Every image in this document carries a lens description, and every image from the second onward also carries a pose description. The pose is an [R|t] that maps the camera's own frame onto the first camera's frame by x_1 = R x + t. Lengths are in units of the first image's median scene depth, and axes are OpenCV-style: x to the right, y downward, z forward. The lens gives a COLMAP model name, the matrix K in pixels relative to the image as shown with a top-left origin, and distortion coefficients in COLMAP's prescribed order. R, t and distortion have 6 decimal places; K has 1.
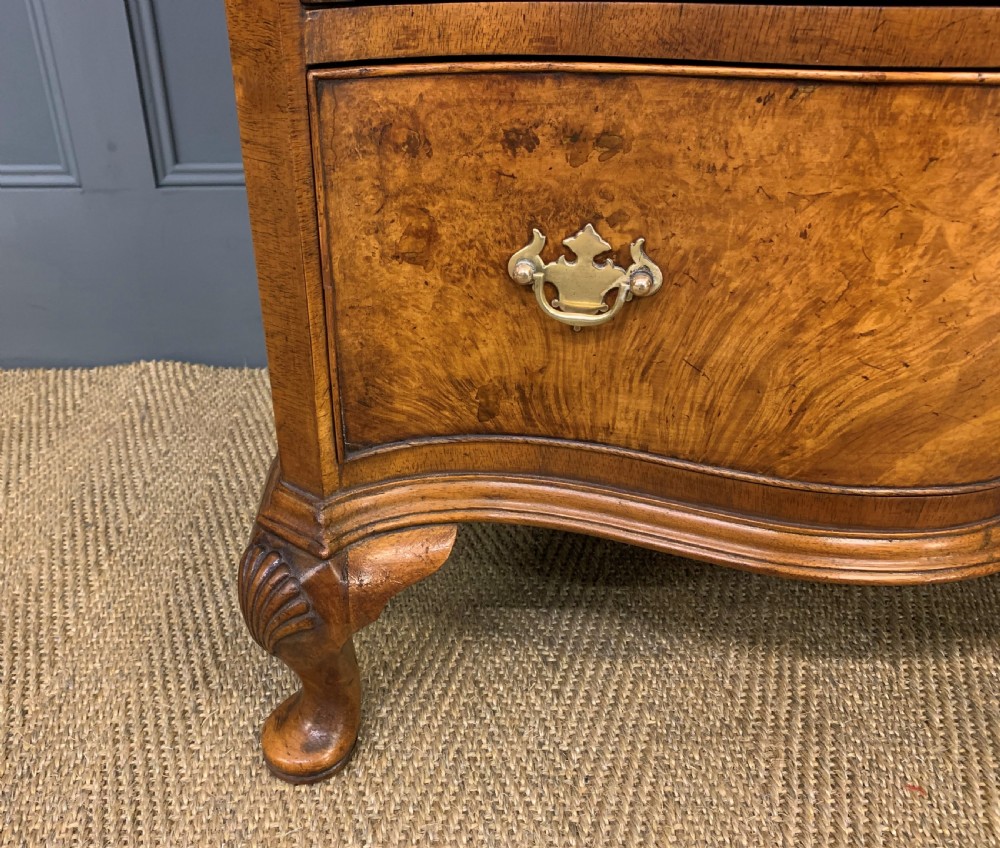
lens RADIAL K [[856.9, 0, 437.4], [0, 856.9, 419.5], [0, 0, 1]] dist [0.083724, -0.126793]
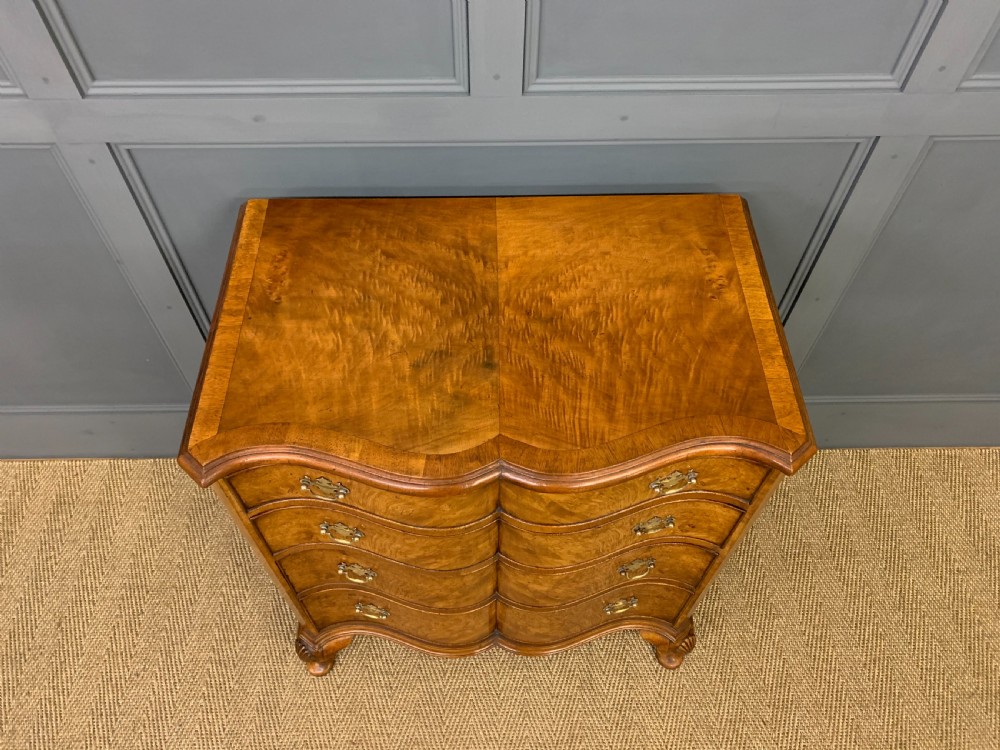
lens RADIAL K [[754.5, 0, 493.2], [0, 754.5, 369.8], [0, 0, 1]] dist [0.040697, -0.008432]
pose [[0.999606, -0.013298, 0.024725, 0.533795], [0.001956, 0.911547, 0.411191, -2.146249], [-0.028006, -0.410981, 0.911214, -1.459037]]
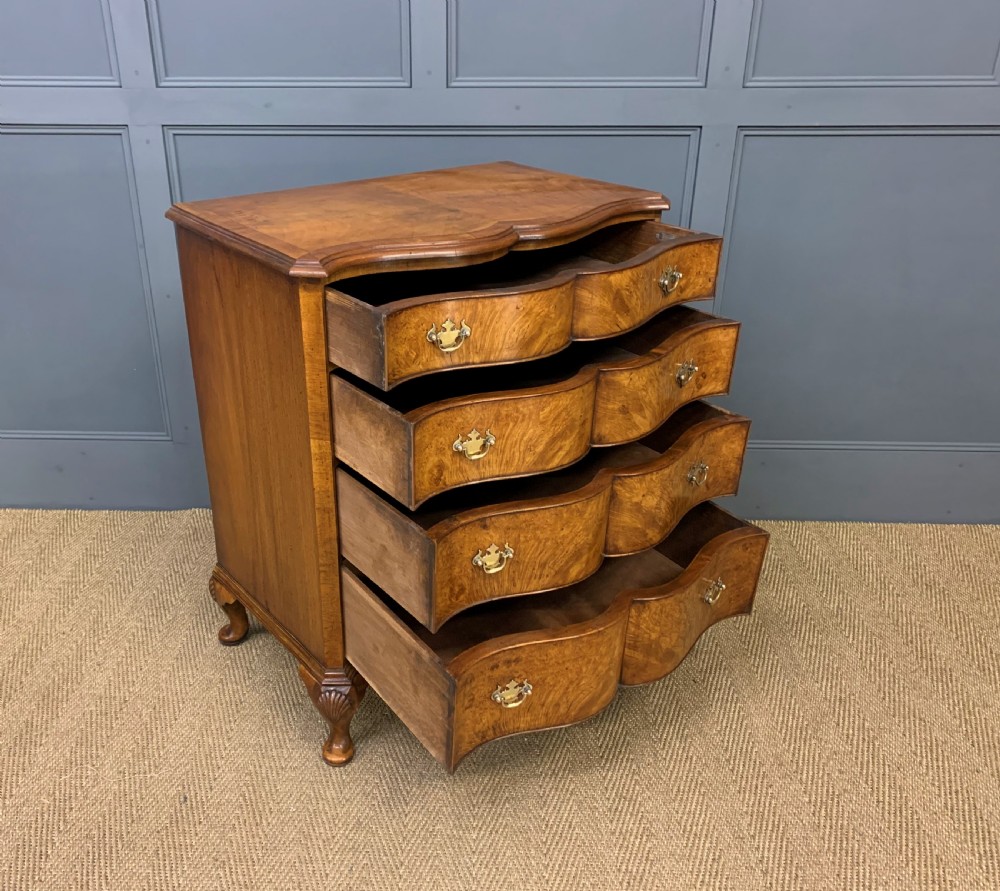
lens RADIAL K [[916.0, 0, 438.6], [0, 916.0, 453.5], [0, 0, 1]] dist [0.052382, -0.020557]
pose [[0.999583, 0.017399, -0.023057, 0.768916], [-0.019052, 0.997109, -0.073555, -0.090681], [0.021710, 0.073964, 0.997025, -2.979501]]
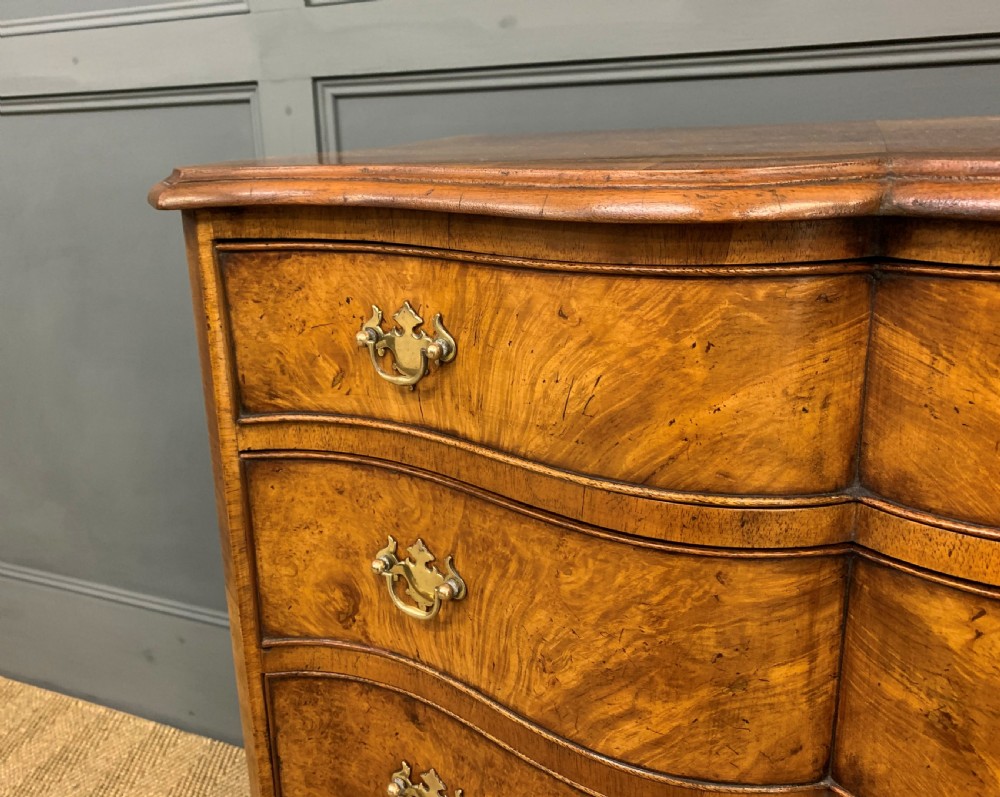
lens RADIAL K [[858.6, 0, 450.4], [0, 858.6, 378.2], [0, 0, 1]] dist [0.073994, -0.112978]
pose [[0.918625, 0.082073, -0.386512, 0.554366], [-0.173038, 0.962963, -0.206784, -0.788310], [0.355226, 0.256839, 0.898804, -0.566183]]
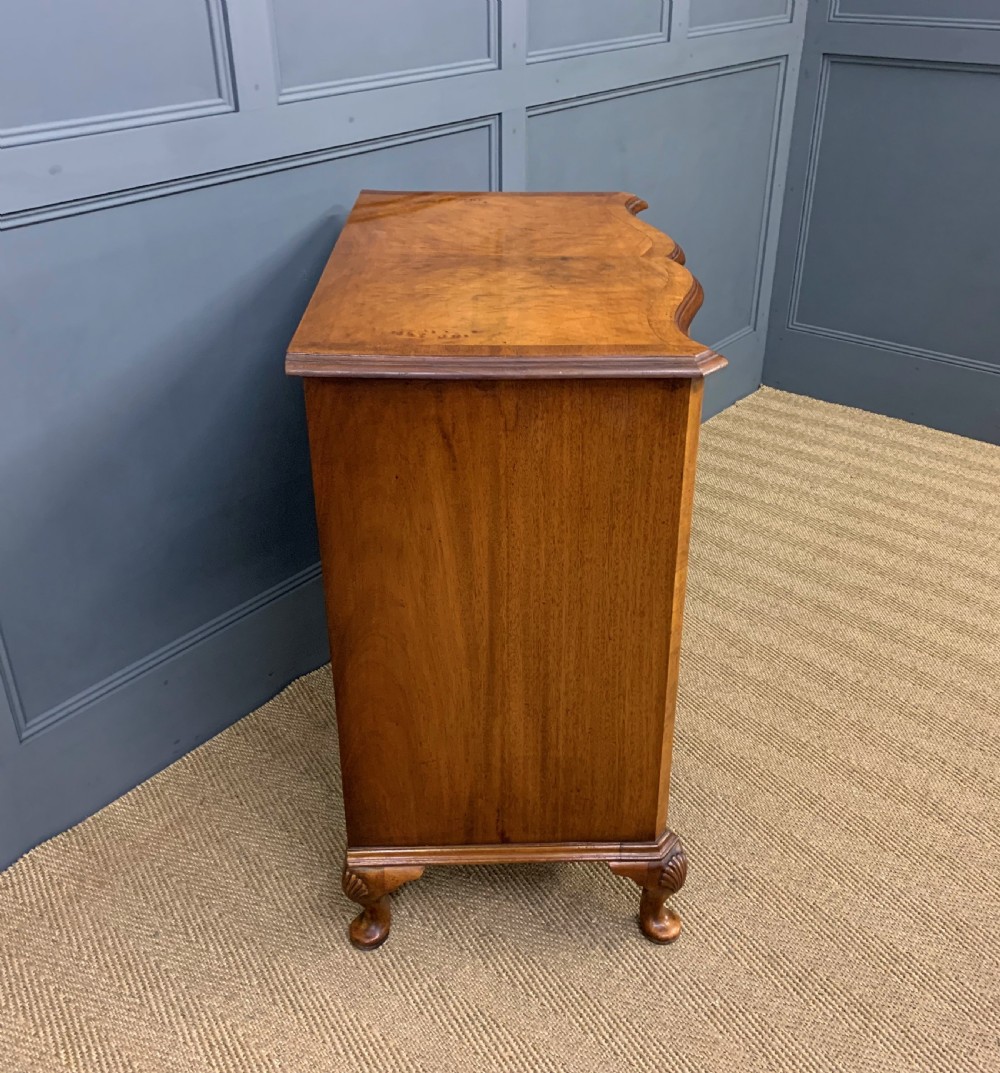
lens RADIAL K [[1092.0, 0, 500.0], [0, 1092.0, 536.5], [0, 0, 1]] dist [0.052684, 0.003500]
pose [[0.617468, -0.387442, 0.684559, -1.762473], [0.397265, 0.904737, 0.153726, -1.003569], [-0.678906, 0.177031, 0.712564, -1.786199]]
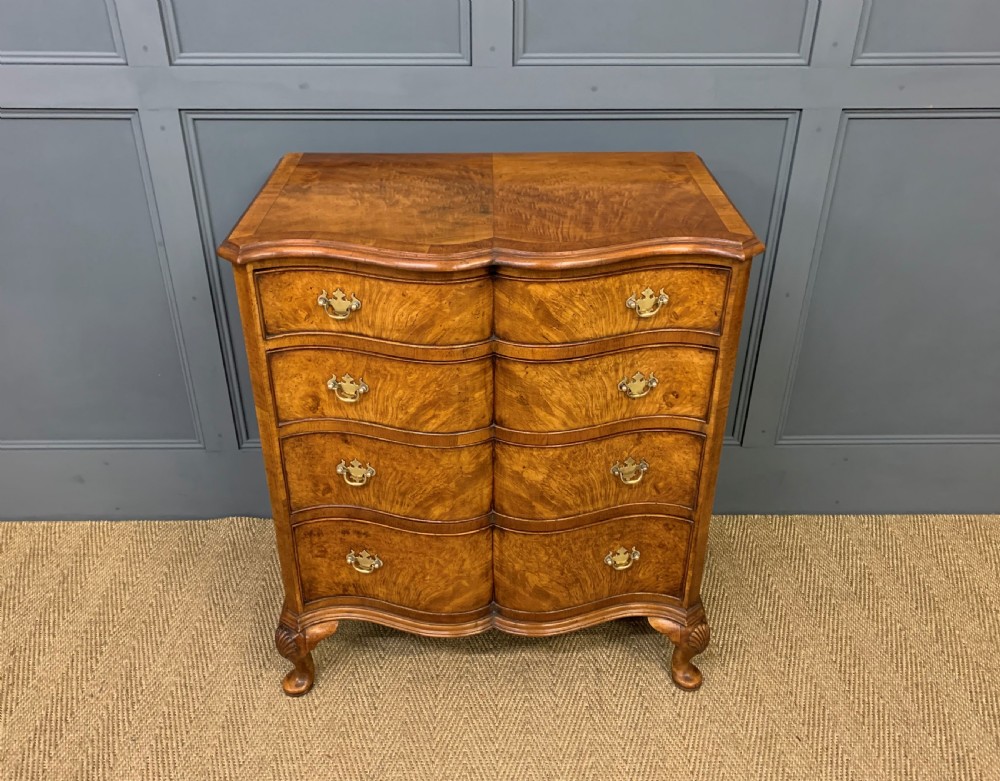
lens RADIAL K [[858.7, 0, 496.1], [0, 858.7, 396.7], [0, 0, 1]] dist [0.062070, -0.037129]
pose [[0.999660, -0.002486, 0.025964, 0.535319], [0.002325, 0.999978, 0.006238, -0.751602], [-0.025979, -0.006176, 0.999643, -2.348764]]
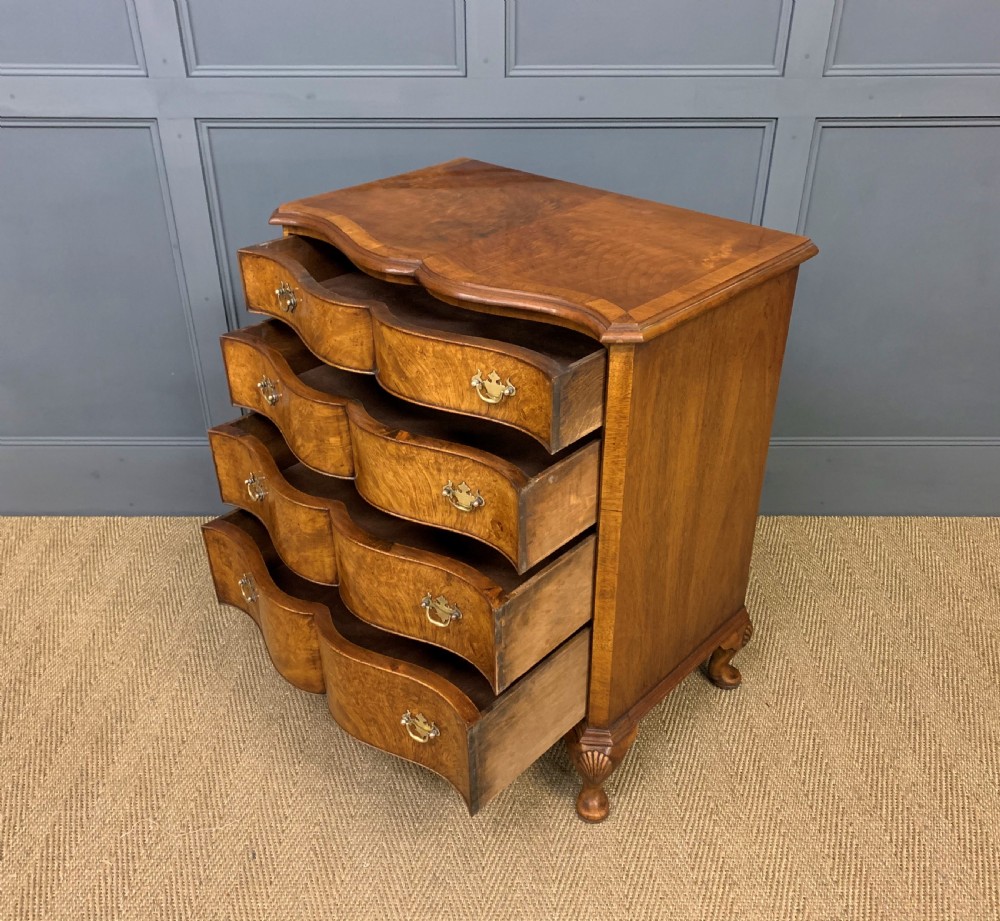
lens RADIAL K [[922.0, 0, 494.7], [0, 922.0, 451.6], [0, 0, 1]] dist [0.041499, 0.003421]
pose [[0.999957, 0.002855, 0.008767, 0.615568], [-0.002929, 0.999961, 0.008375, -0.498192], [-0.008742, -0.008401, 0.999926, -2.835124]]
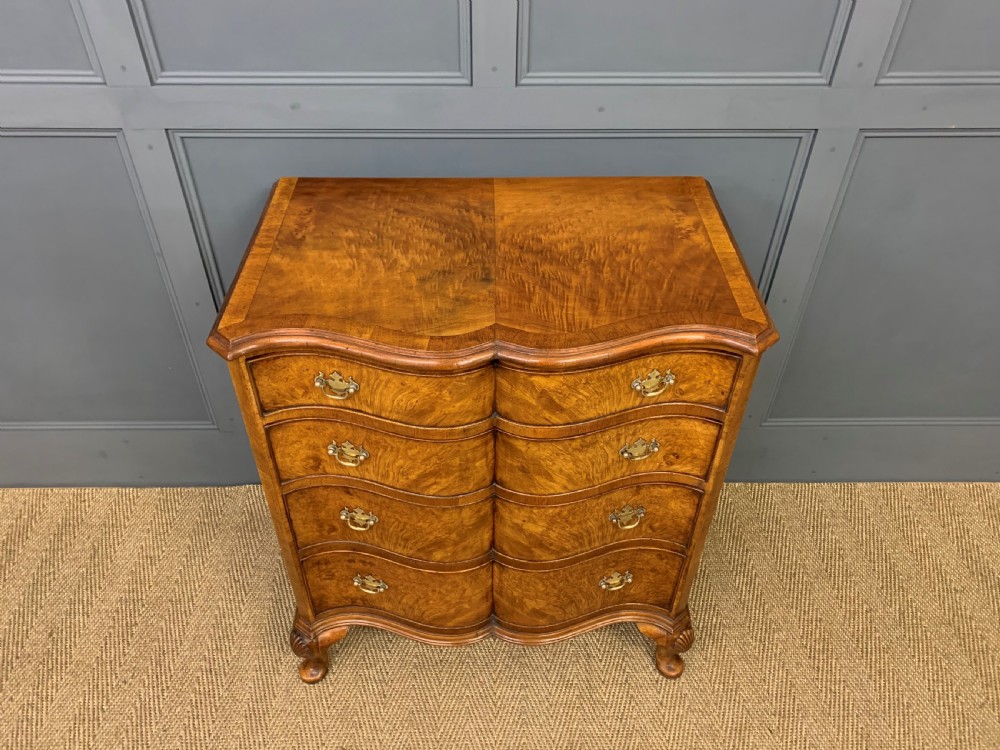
lens RADIAL K [[754.5, 0, 493.2], [0, 754.5, 369.8], [0, 0, 1]] dist [0.040697, -0.008432]
pose [[0.999643, -0.003142, 0.026547, 0.531159], [-0.001804, 0.982872, 0.184281, -1.476505], [-0.026671, -0.184263, 0.982515, -1.918709]]
